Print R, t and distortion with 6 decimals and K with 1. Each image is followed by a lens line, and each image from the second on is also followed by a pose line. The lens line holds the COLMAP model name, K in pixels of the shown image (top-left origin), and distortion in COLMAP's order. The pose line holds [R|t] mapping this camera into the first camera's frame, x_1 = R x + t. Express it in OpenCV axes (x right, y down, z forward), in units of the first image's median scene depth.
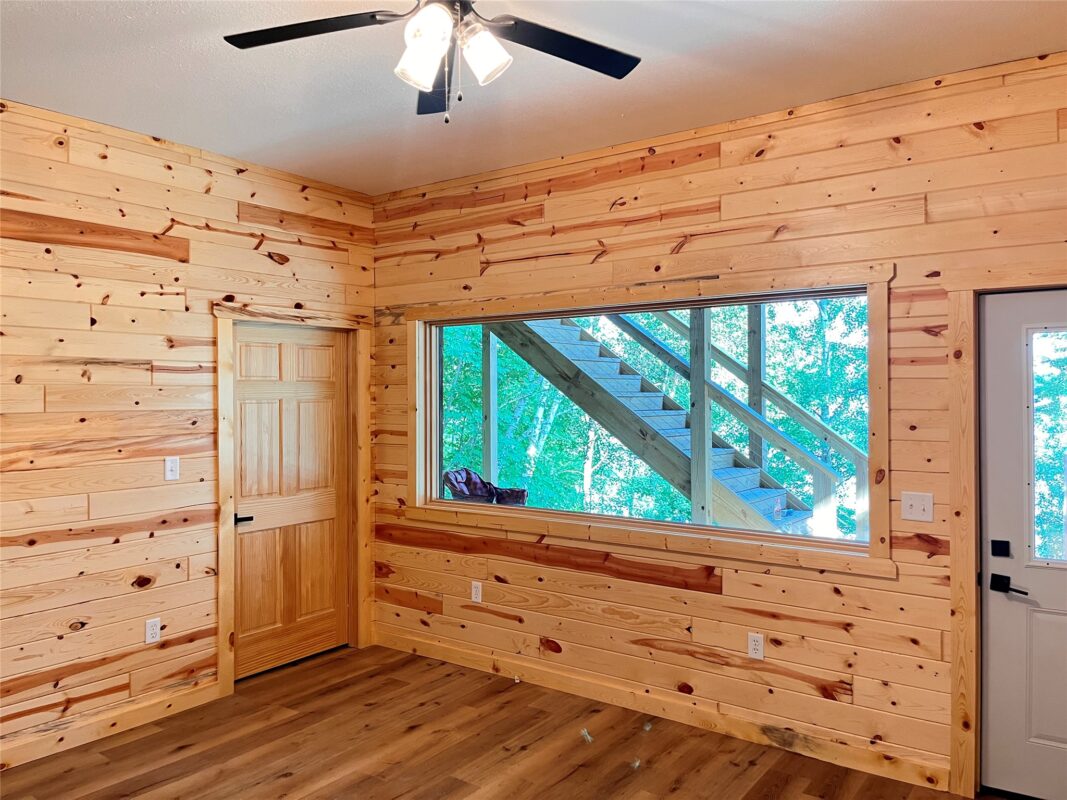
lens RADIAL K [[808.2, 0, 527.4], [0, 808.2, 389.2], [0, 0, 1]] dist [0.050362, -0.056301]
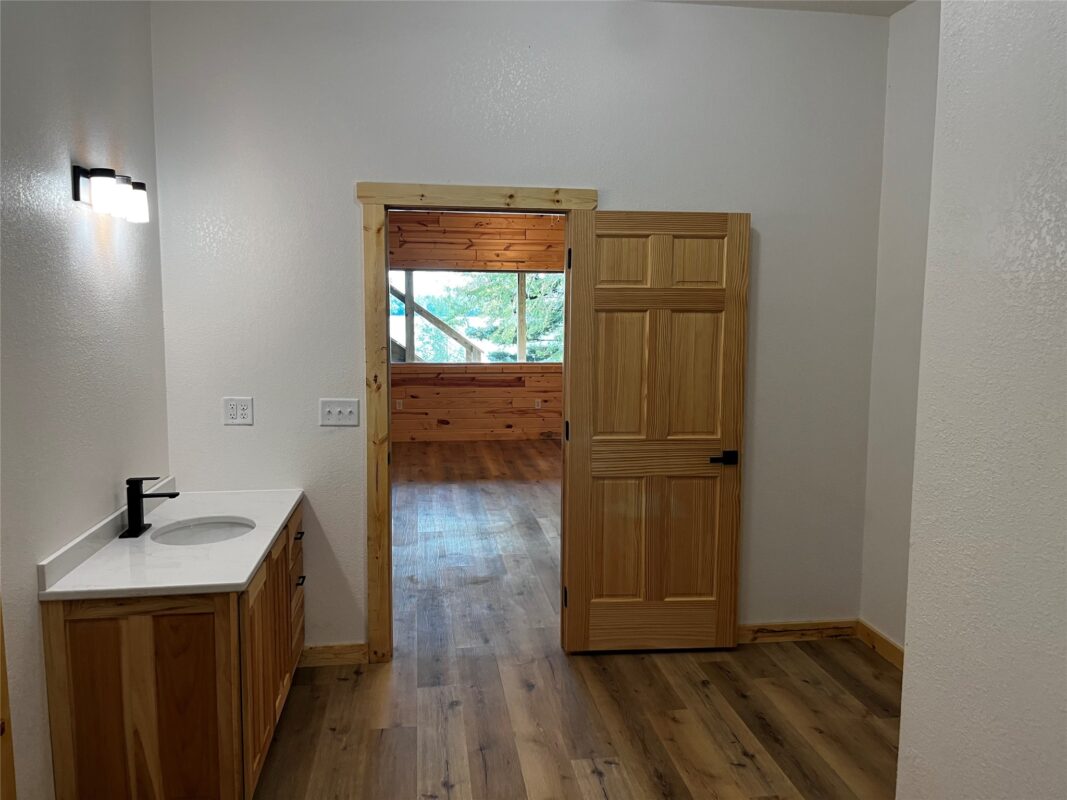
lens RADIAL K [[808.2, 0, 533.2], [0, 808.2, 401.5], [0, 0, 1]] dist [0.050362, -0.056301]
pose [[0.714254, -0.067265, 0.696647, -1.428378], [-0.012788, 0.993950, 0.109083, 0.016572], [-0.699770, -0.086822, 0.709073, -0.784068]]
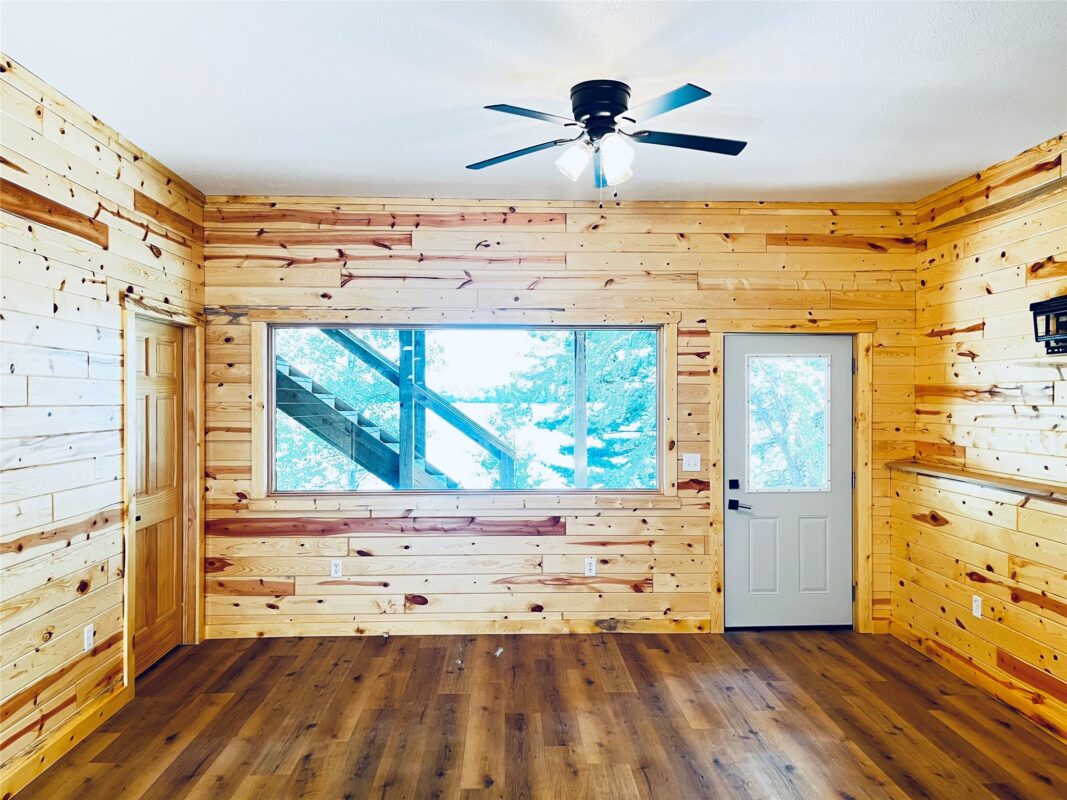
lens RADIAL K [[808.2, 0, 533.8], [0, 808.2, 400.6], [0, 0, 1]] dist [0.050362, -0.056301]
pose [[0.784489, 0.004028, 0.620129, -0.629396], [-0.007434, 0.999968, 0.002909, 0.014236], [-0.620098, -0.006892, 0.784494, -0.059462]]
